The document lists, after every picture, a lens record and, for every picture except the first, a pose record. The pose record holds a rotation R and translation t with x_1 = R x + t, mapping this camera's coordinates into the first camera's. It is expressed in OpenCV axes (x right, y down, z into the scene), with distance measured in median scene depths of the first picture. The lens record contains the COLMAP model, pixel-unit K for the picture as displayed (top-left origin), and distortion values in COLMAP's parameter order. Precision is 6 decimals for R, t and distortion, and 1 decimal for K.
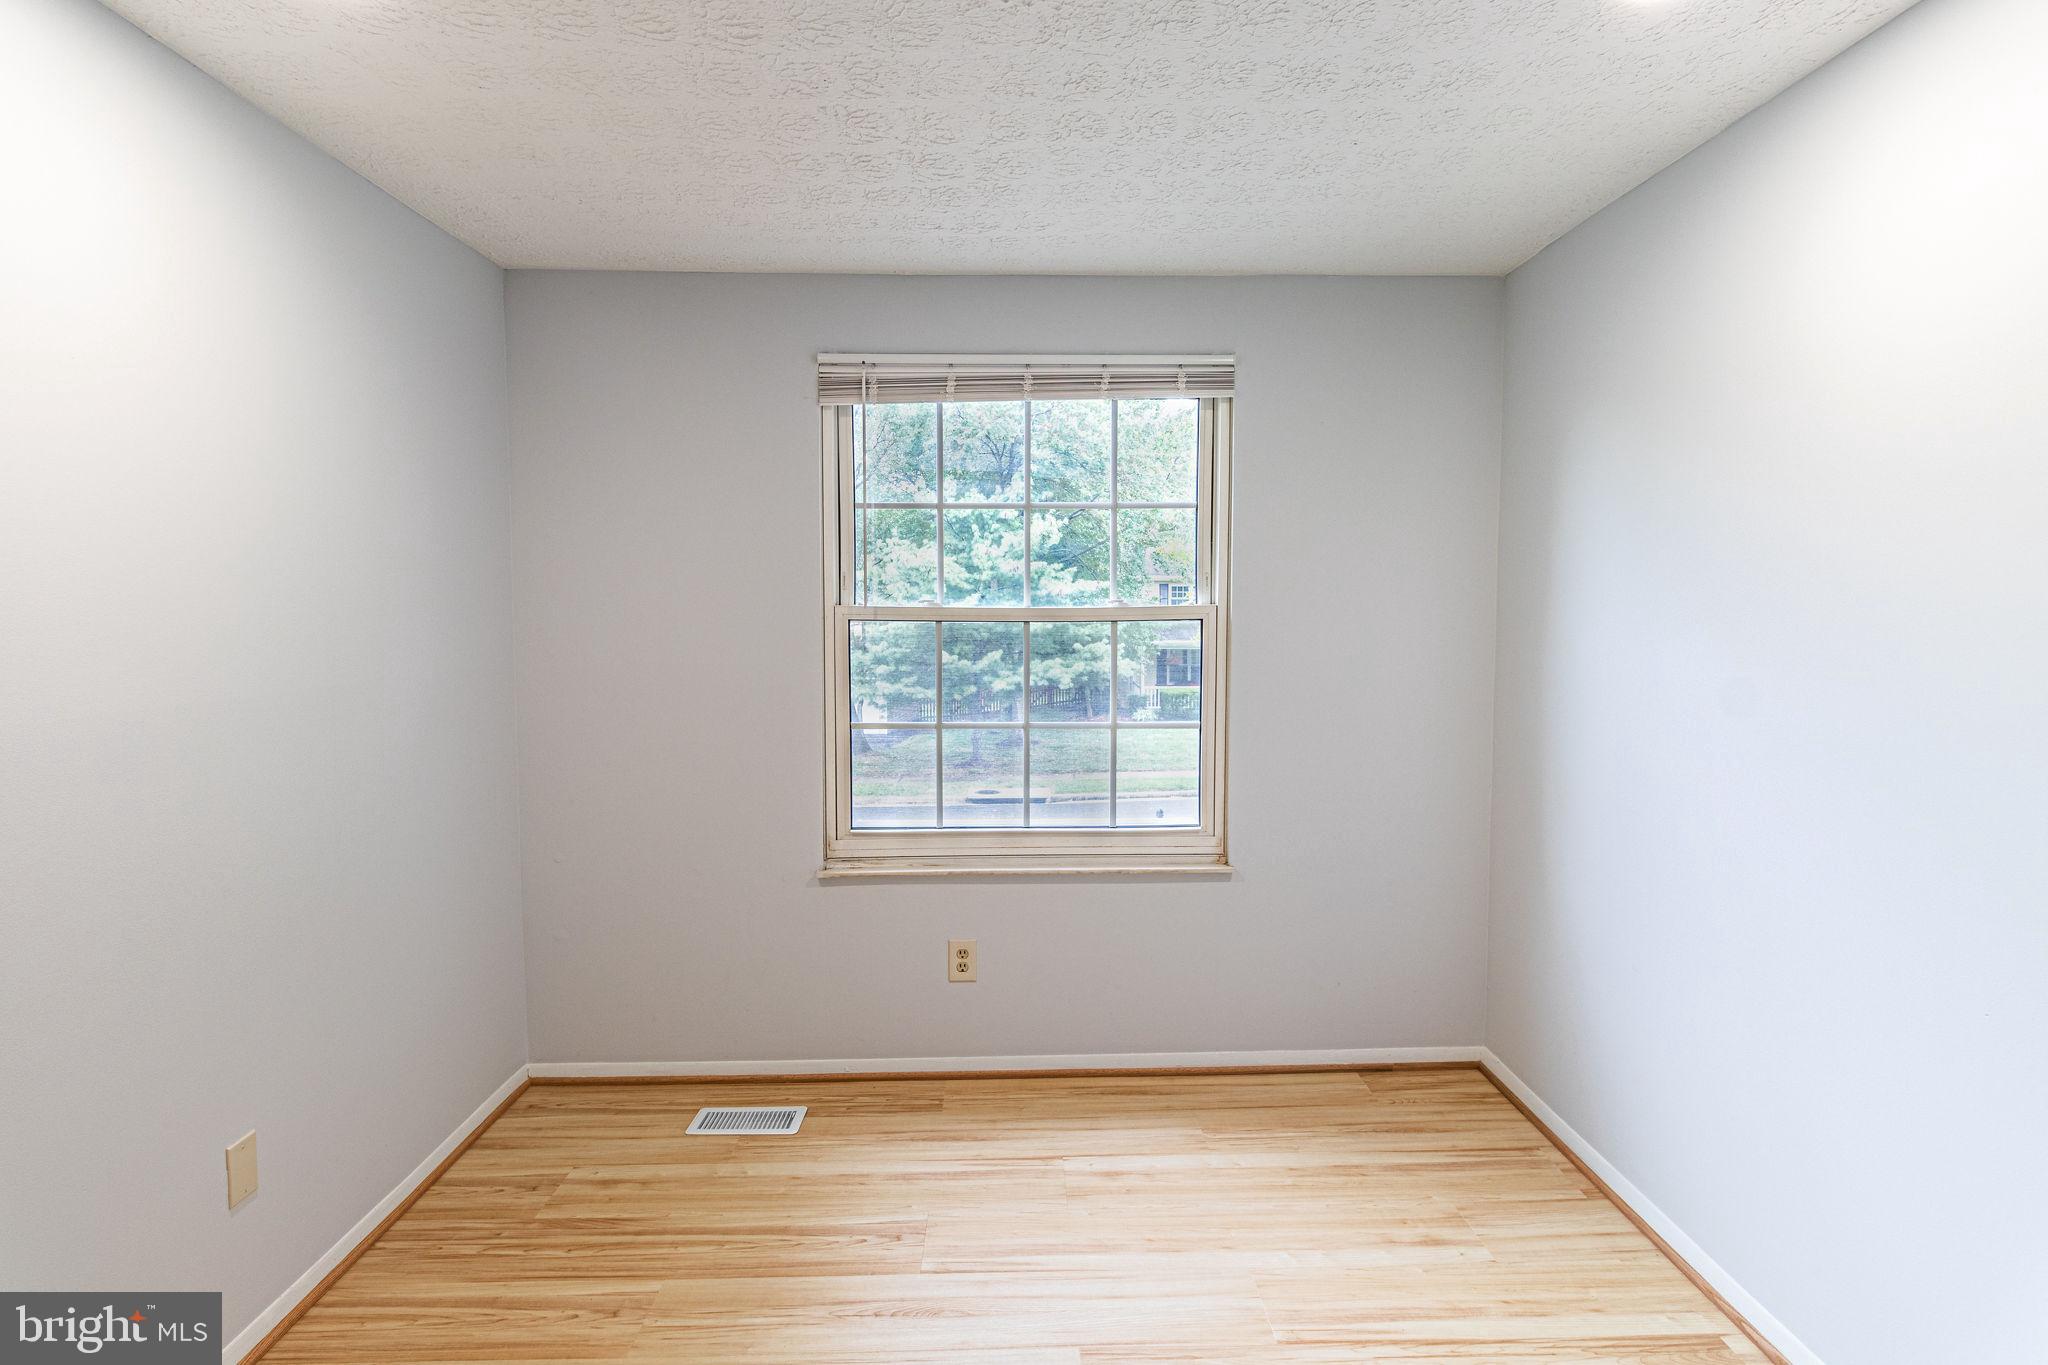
lens RADIAL K [[1005.0, 0, 1026.8], [0, 1005.0, 671.1], [0, 0, 1]] dist [-0.002164, -0.001875]
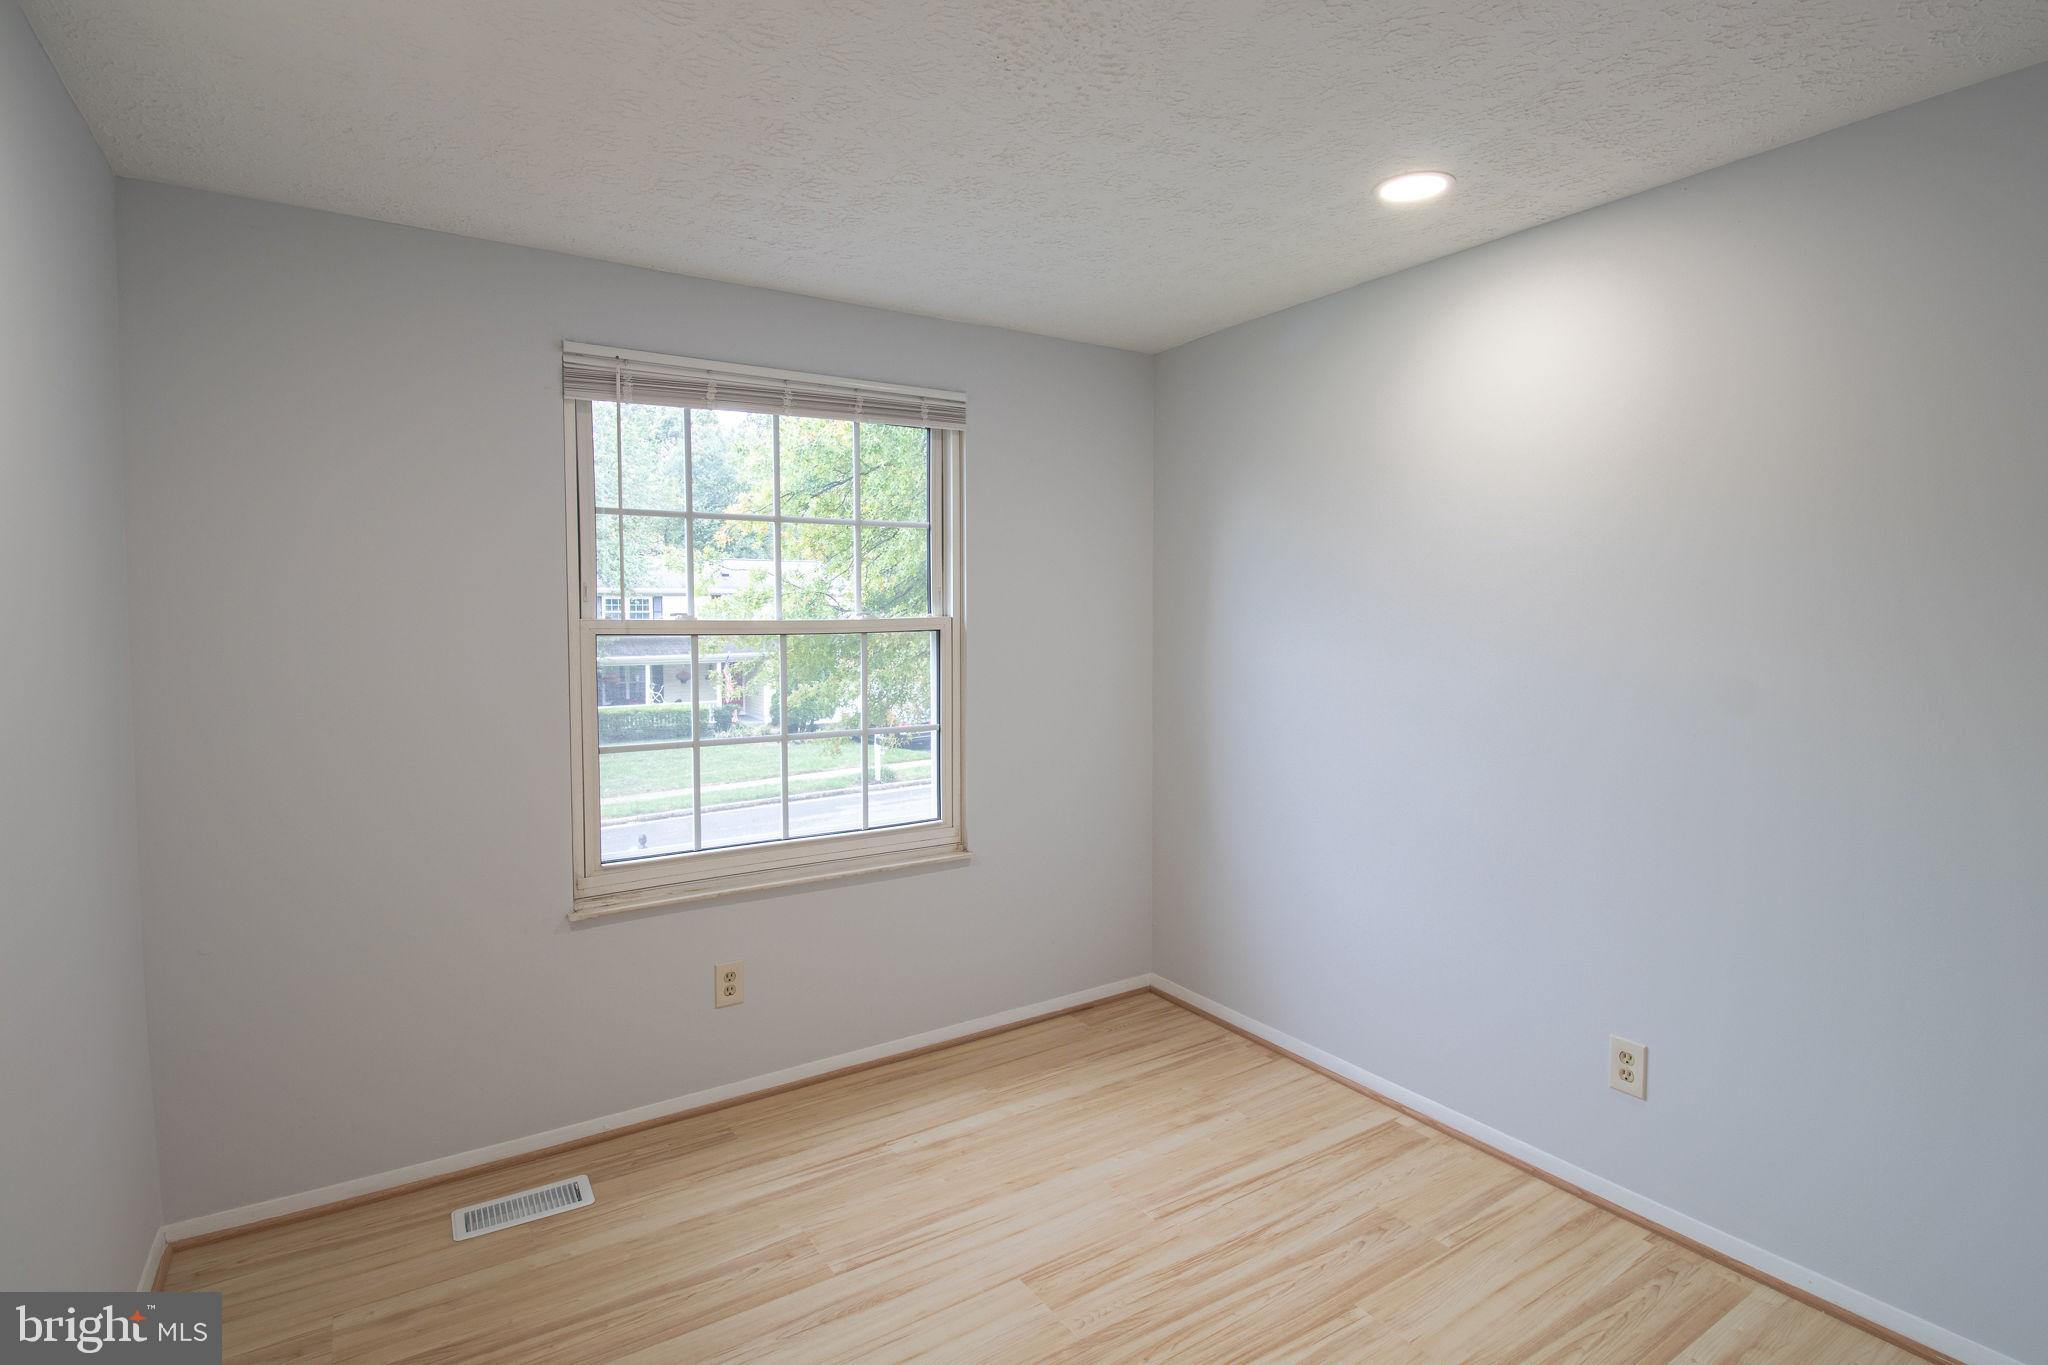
lens RADIAL K [[1009.6, 0, 1019.5], [0, 1009.6, 673.4], [0, 0, 1]] dist [-0.004548, -0.009615]
pose [[0.853496, -0.032304, 0.520098, -0.357693], [0.037911, 0.999281, -0.000148, -0.000997], [-0.519719, 0.019844, 0.854107, 0.017721]]
